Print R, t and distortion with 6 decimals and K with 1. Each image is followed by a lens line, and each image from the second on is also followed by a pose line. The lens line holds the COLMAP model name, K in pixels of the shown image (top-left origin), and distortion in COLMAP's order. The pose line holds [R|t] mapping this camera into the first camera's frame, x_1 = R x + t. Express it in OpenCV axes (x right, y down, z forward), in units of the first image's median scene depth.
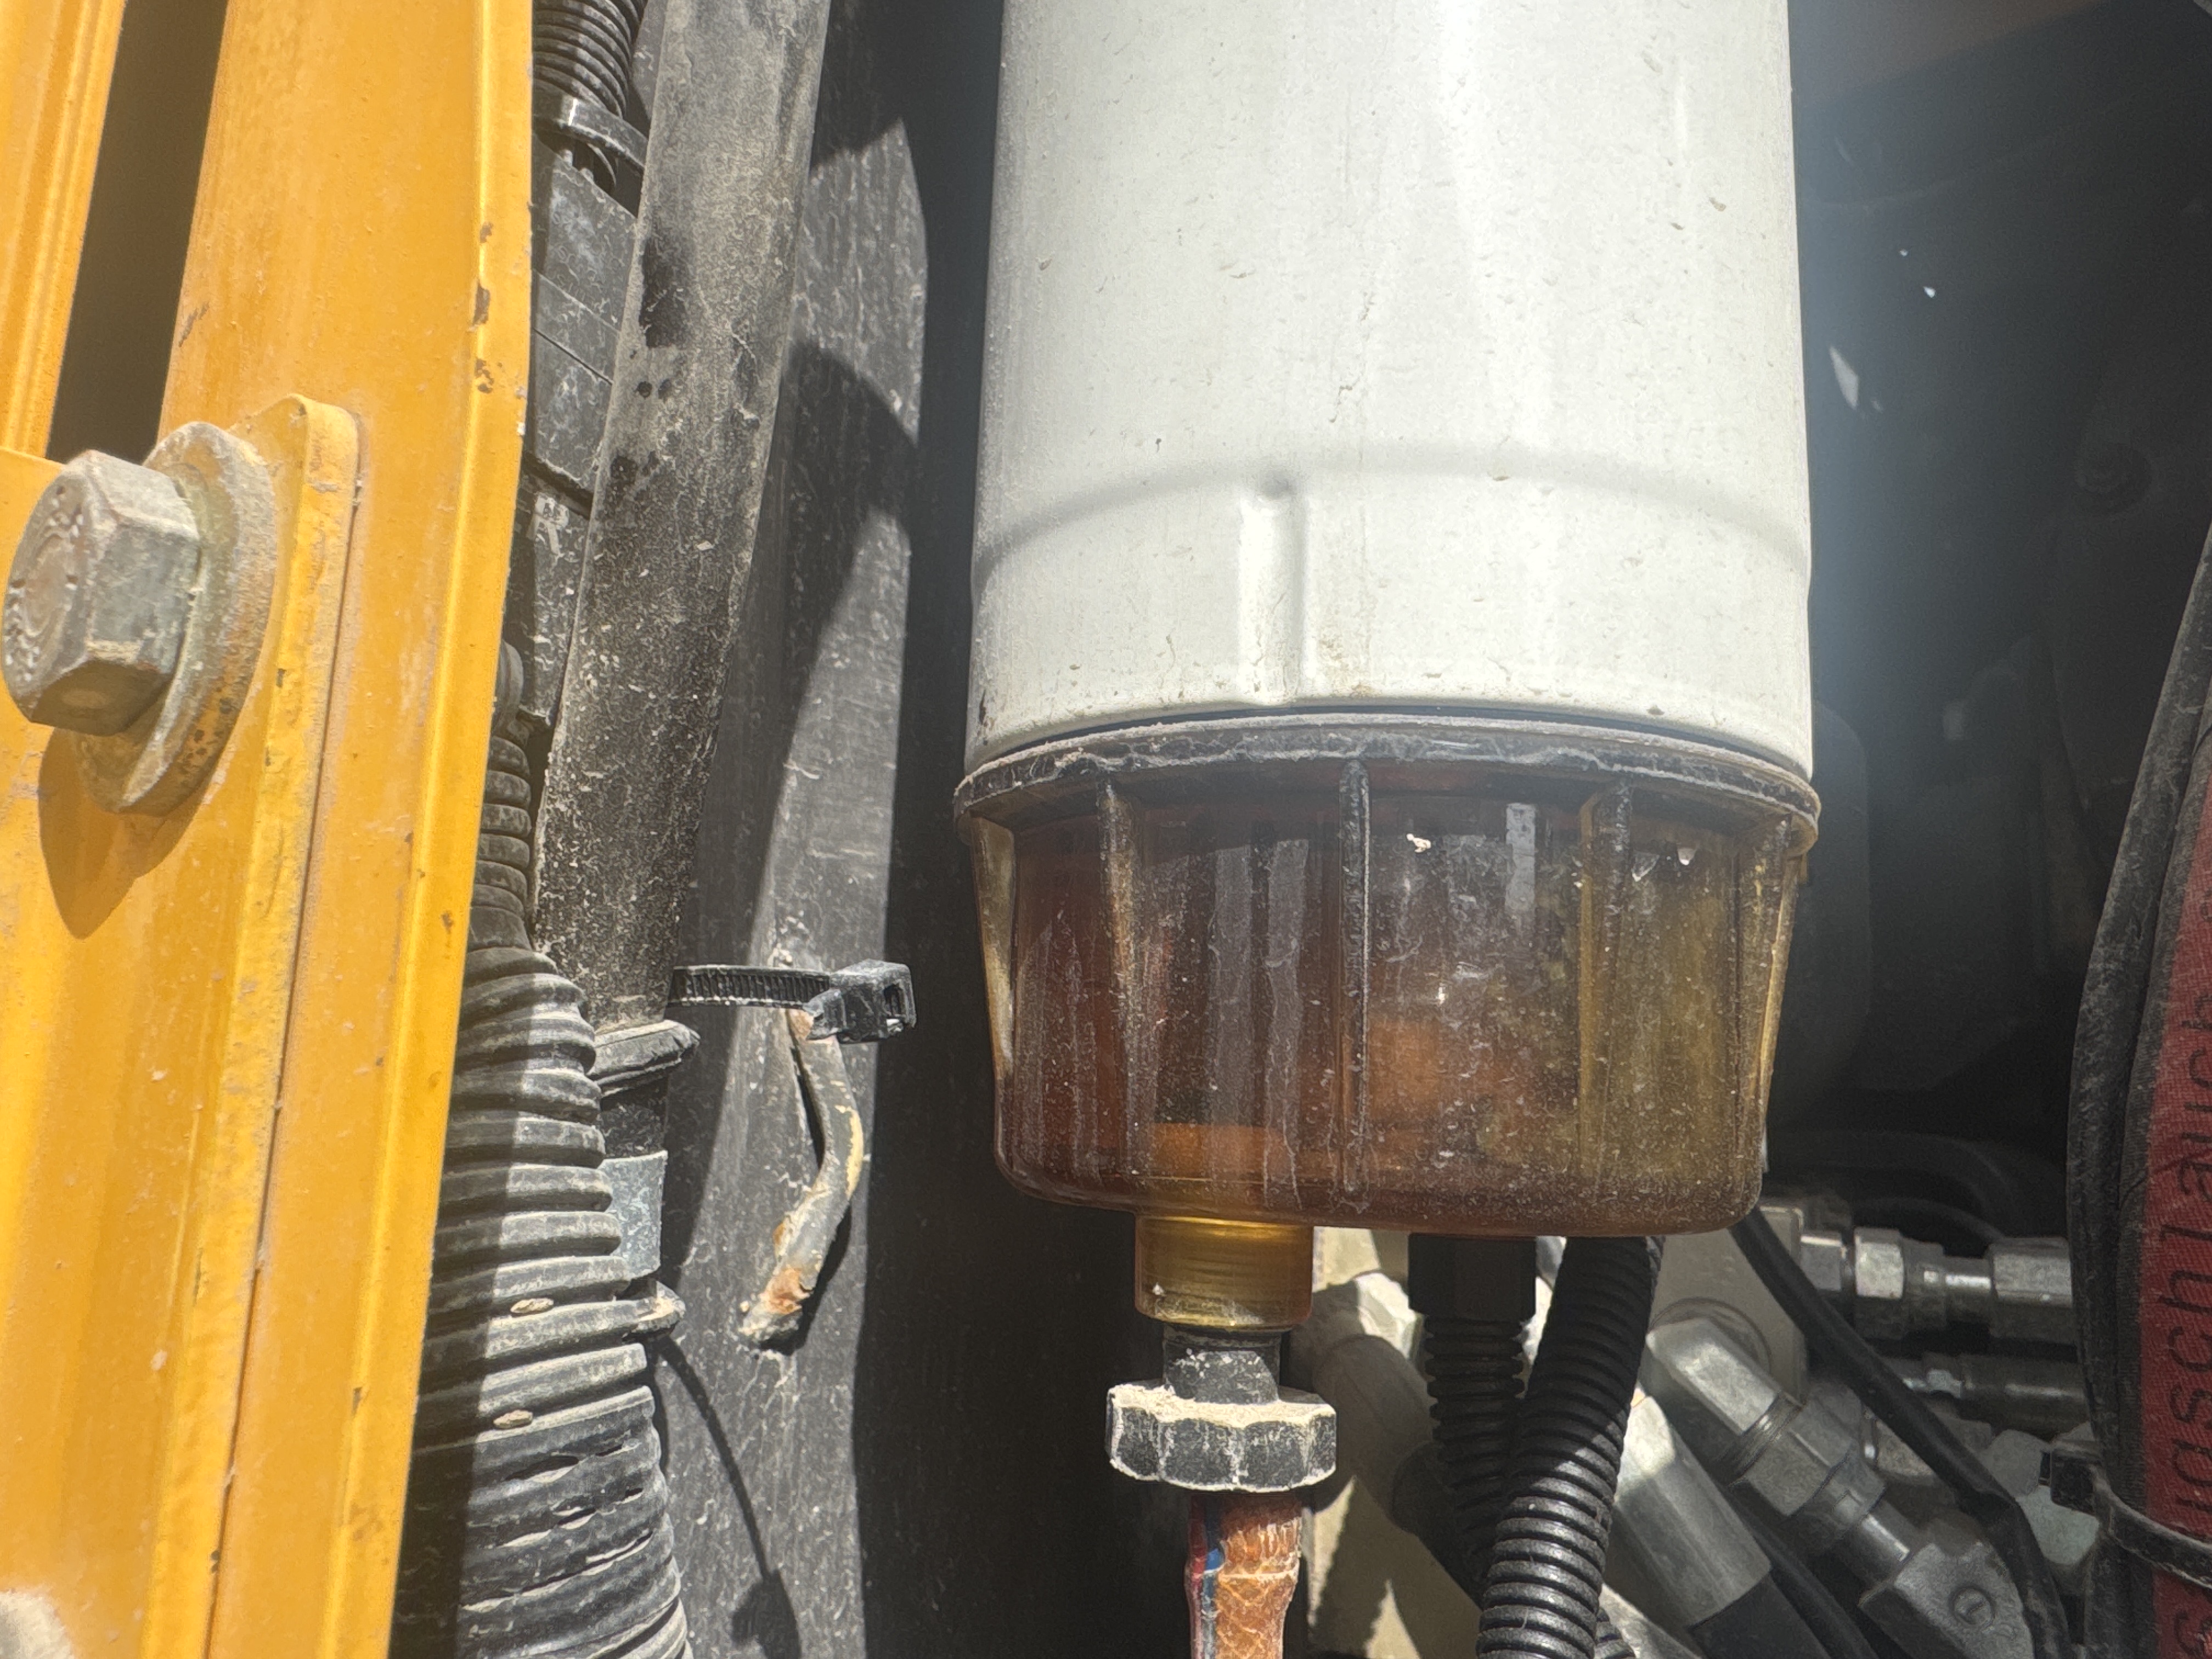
lens RADIAL K [[1569.5, 0, 1106.0], [0, 1569.5, 829.5], [0, 0, 1]] dist [-0.011225, -0.005362]
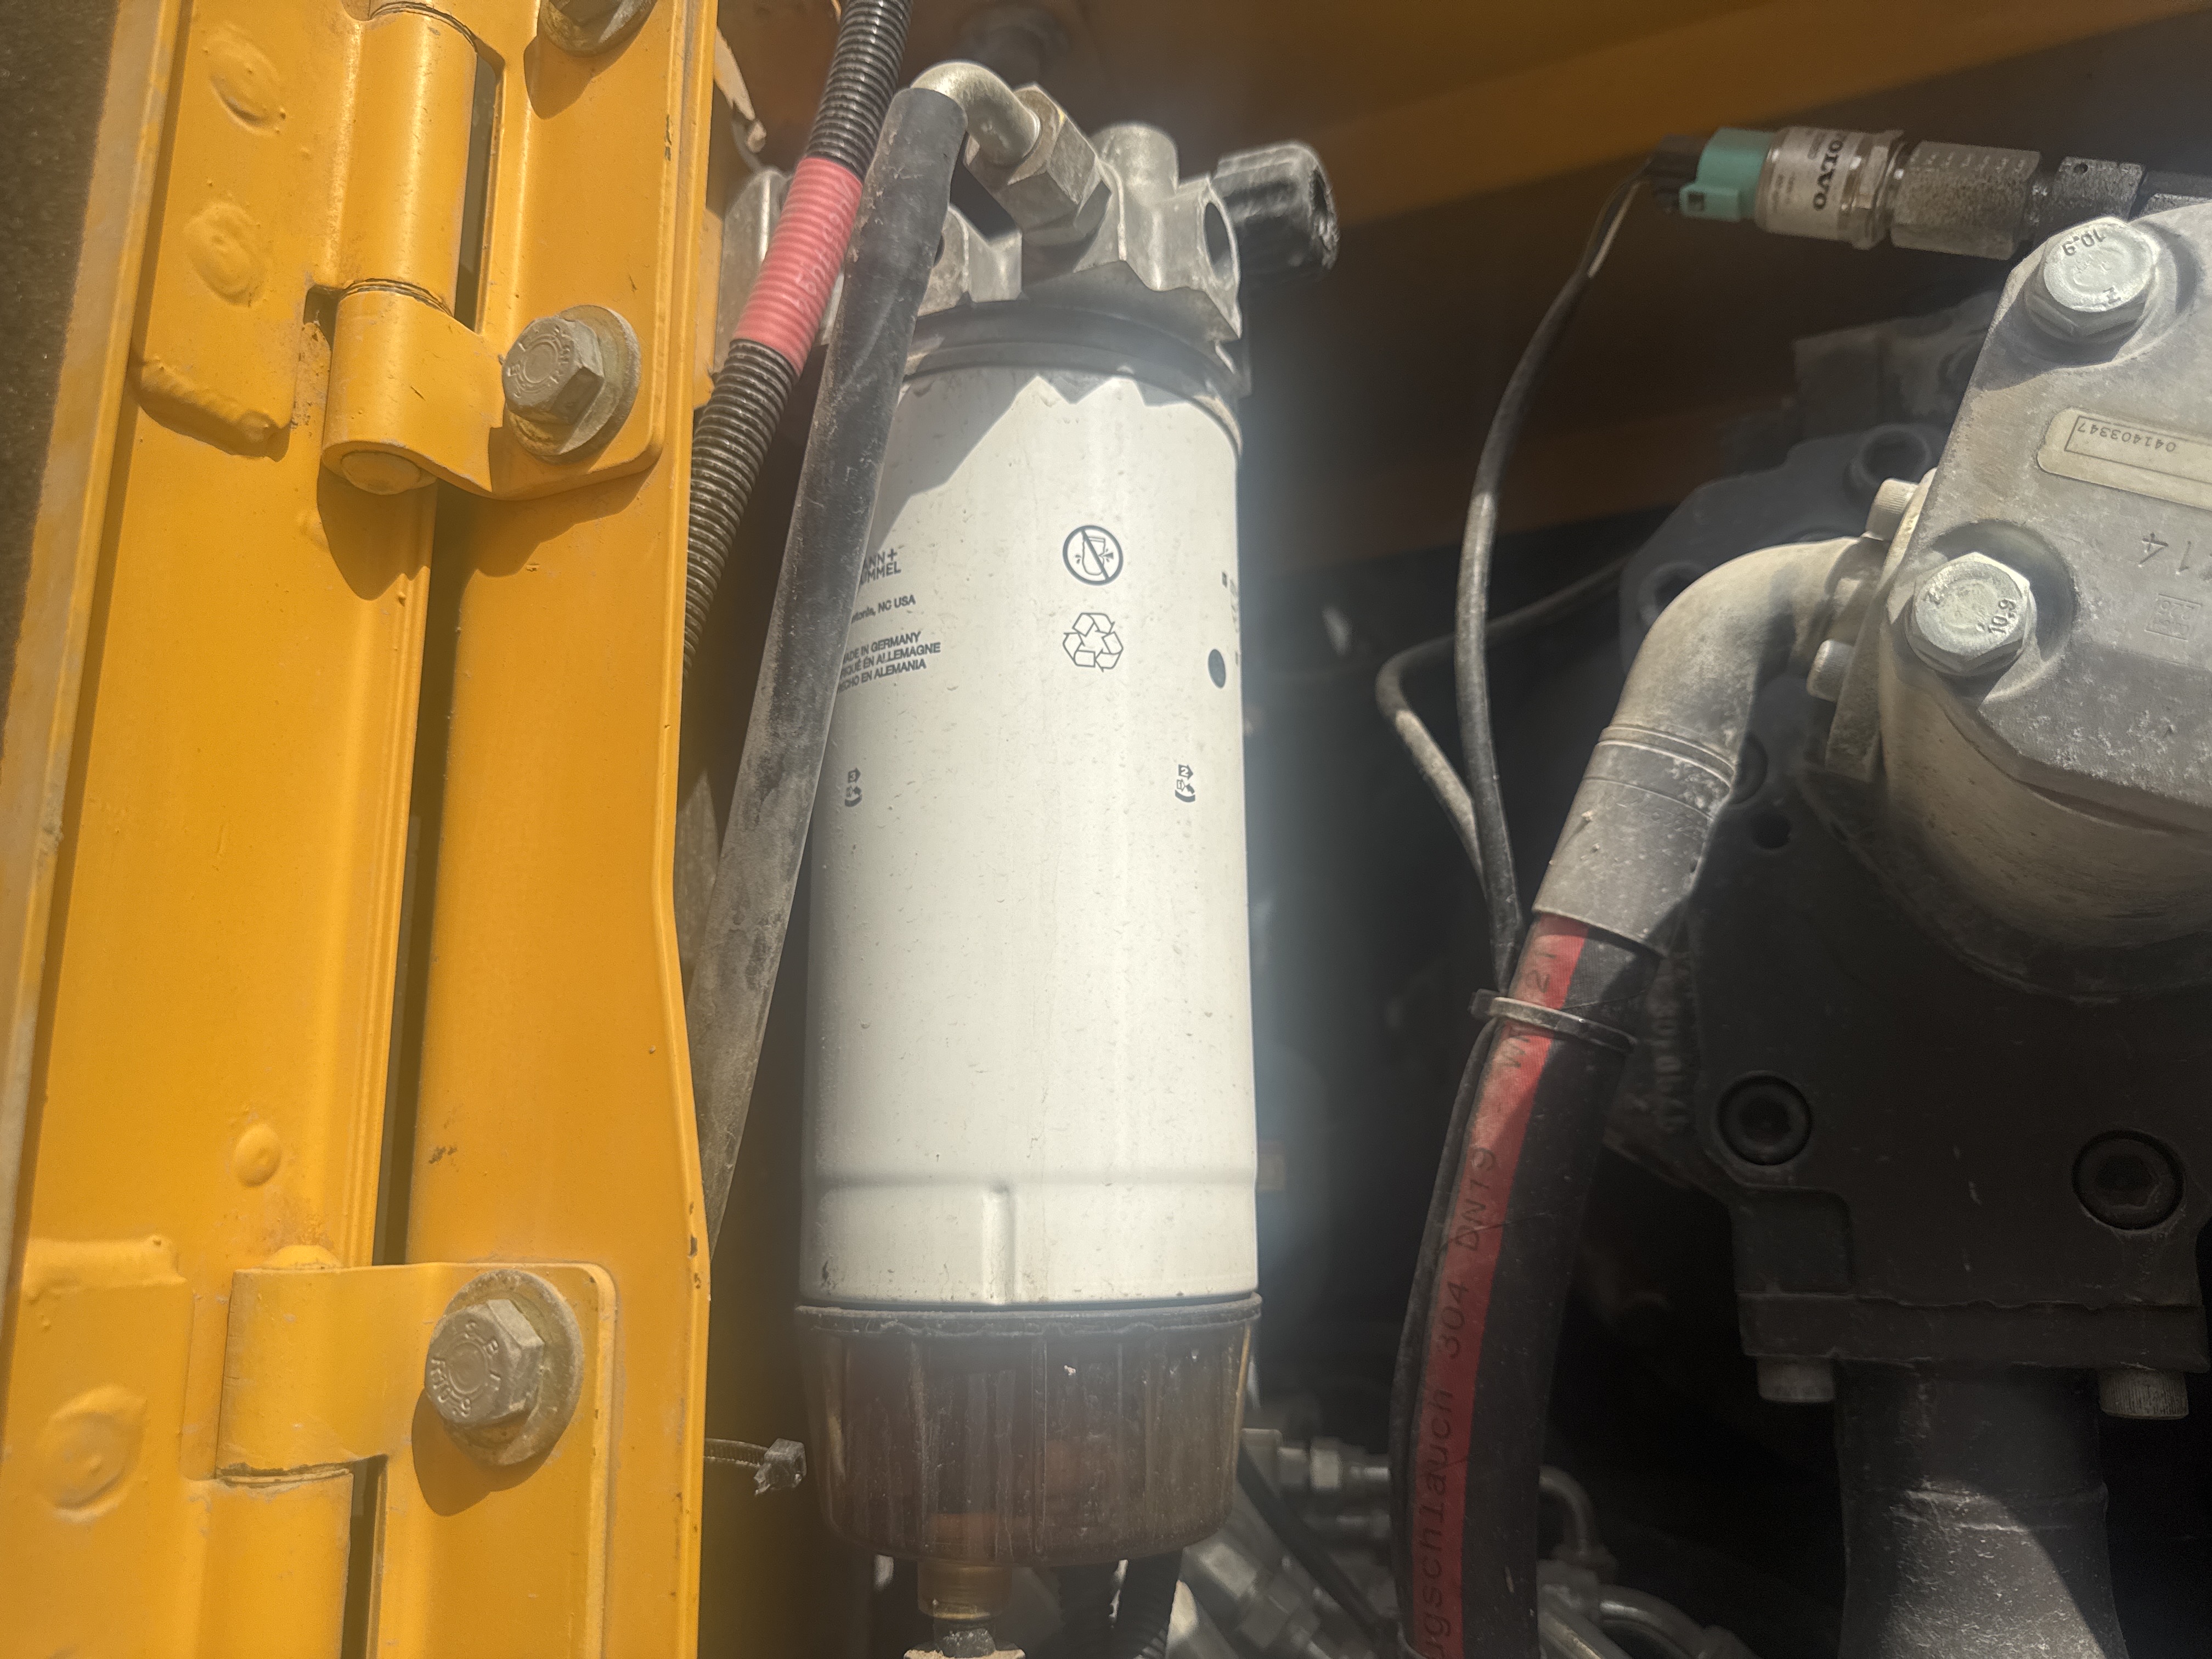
lens RADIAL K [[1569.8, 0, 1106.0], [0, 1569.8, 829.5], [0, 0, 1]] dist [0.095187, -0.272195]
pose [[0.960911, 0.011667, 0.276611, -0.321473], [0.002105, 0.998775, -0.049440, -0.571963], [-0.276849, 0.048090, 0.959709, -0.986511]]
